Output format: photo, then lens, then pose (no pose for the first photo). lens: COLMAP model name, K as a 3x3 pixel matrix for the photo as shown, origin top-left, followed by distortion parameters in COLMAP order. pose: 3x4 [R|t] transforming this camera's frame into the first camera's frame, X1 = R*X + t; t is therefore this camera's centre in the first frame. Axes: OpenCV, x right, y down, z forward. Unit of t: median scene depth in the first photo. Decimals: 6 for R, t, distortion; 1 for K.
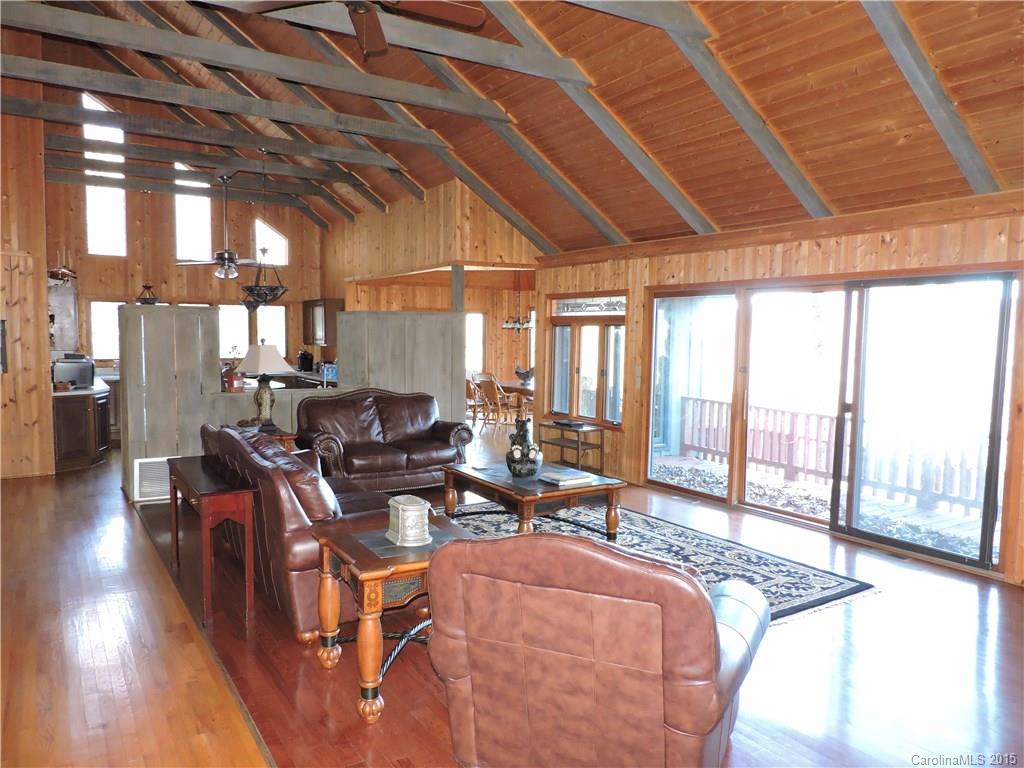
lens RADIAL K [[733.6, 0, 512.0], [0, 733.6, 384.0], [0, 0, 1]] dist [-0.028916, 0.015176]
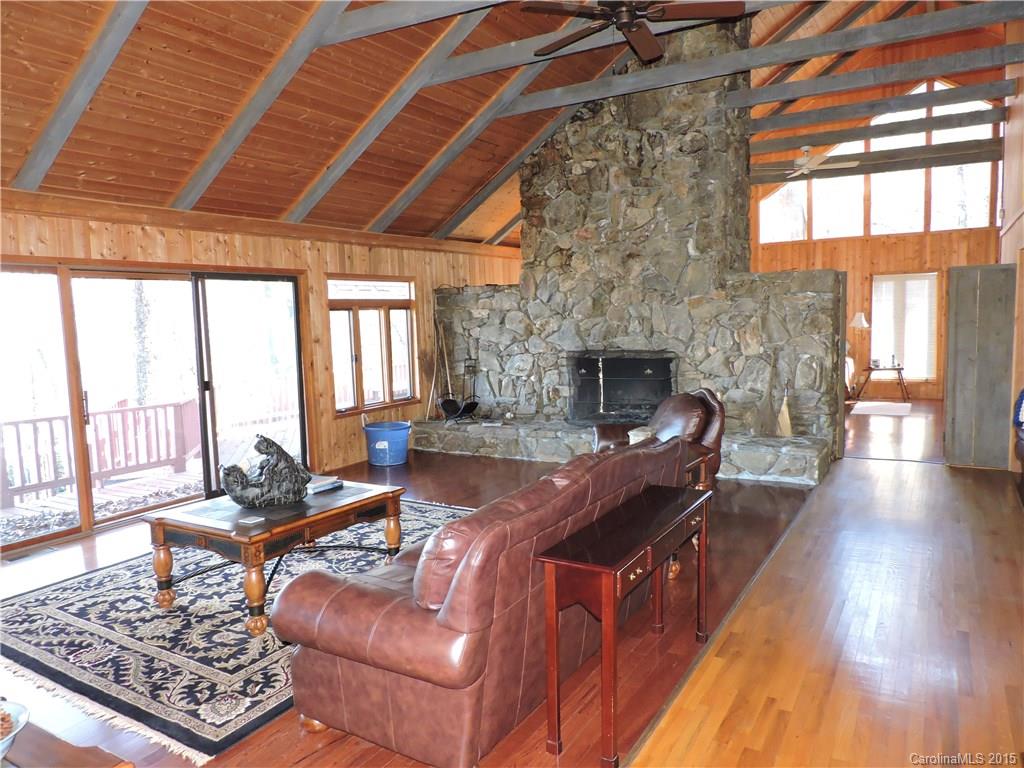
lens RADIAL K [[733.6, 0, 512.0], [0, 733.6, 384.0], [0, 0, 1]] dist [-0.028916, 0.015176]
pose [[-0.448622, -0.083156, 0.889844, -0.745550], [0.084020, 0.987328, 0.134625, -0.081831], [-0.889763, 0.135161, -0.435951, 1.070390]]
